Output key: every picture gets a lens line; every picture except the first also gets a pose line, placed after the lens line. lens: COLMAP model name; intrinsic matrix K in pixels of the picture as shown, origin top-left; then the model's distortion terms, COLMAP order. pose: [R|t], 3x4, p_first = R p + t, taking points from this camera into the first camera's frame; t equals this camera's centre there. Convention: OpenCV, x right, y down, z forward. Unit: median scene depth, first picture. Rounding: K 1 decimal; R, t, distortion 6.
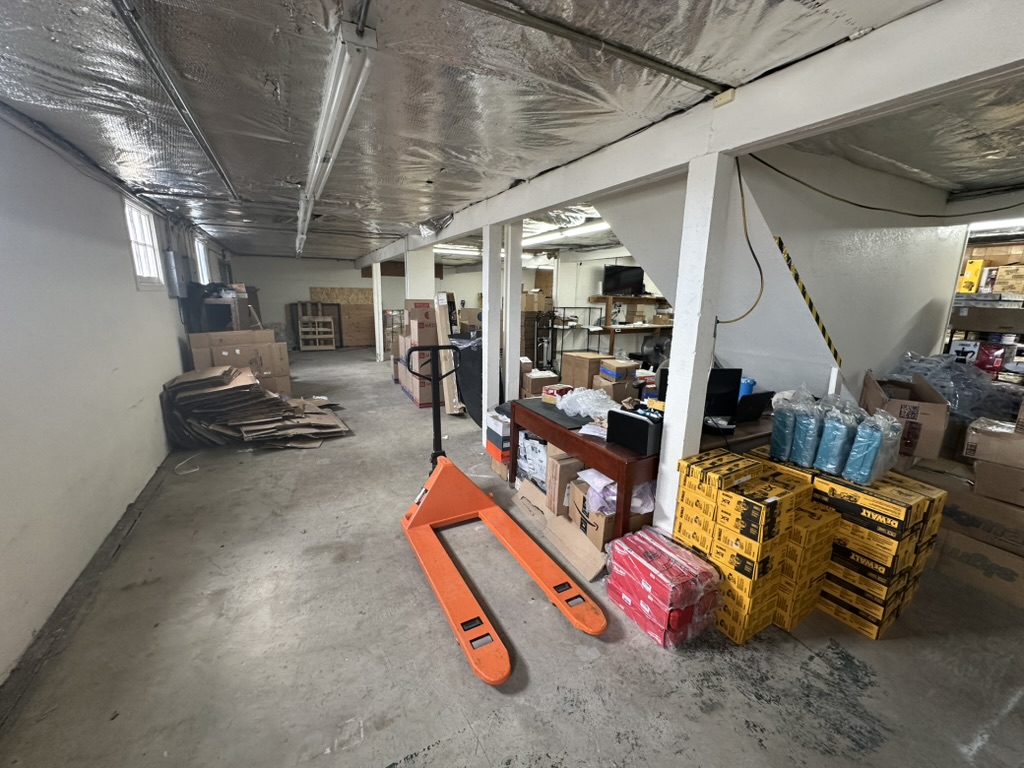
lens RADIAL K [[407.8, 0, 509.7], [0, 407.8, 383.8], [0, 0, 1]] dist [-0.001436, -0.000195]
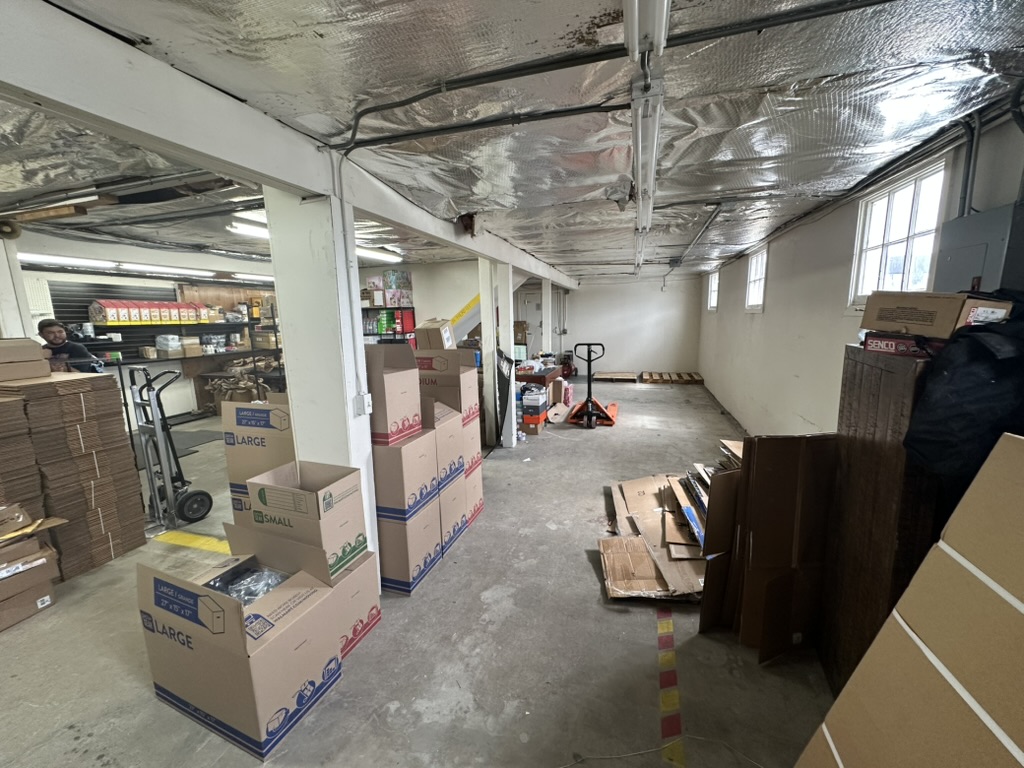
lens RADIAL K [[407.8, 0, 509.7], [0, 407.8, 383.8], [0, 0, 1]] dist [-0.001436, -0.000195]
pose [[-0.700837, -0.118627, 0.703388, -1.091989], [0.169512, 0.930131, 0.325765, -0.513359], [-0.692888, 0.347540, -0.631761, 2.140647]]
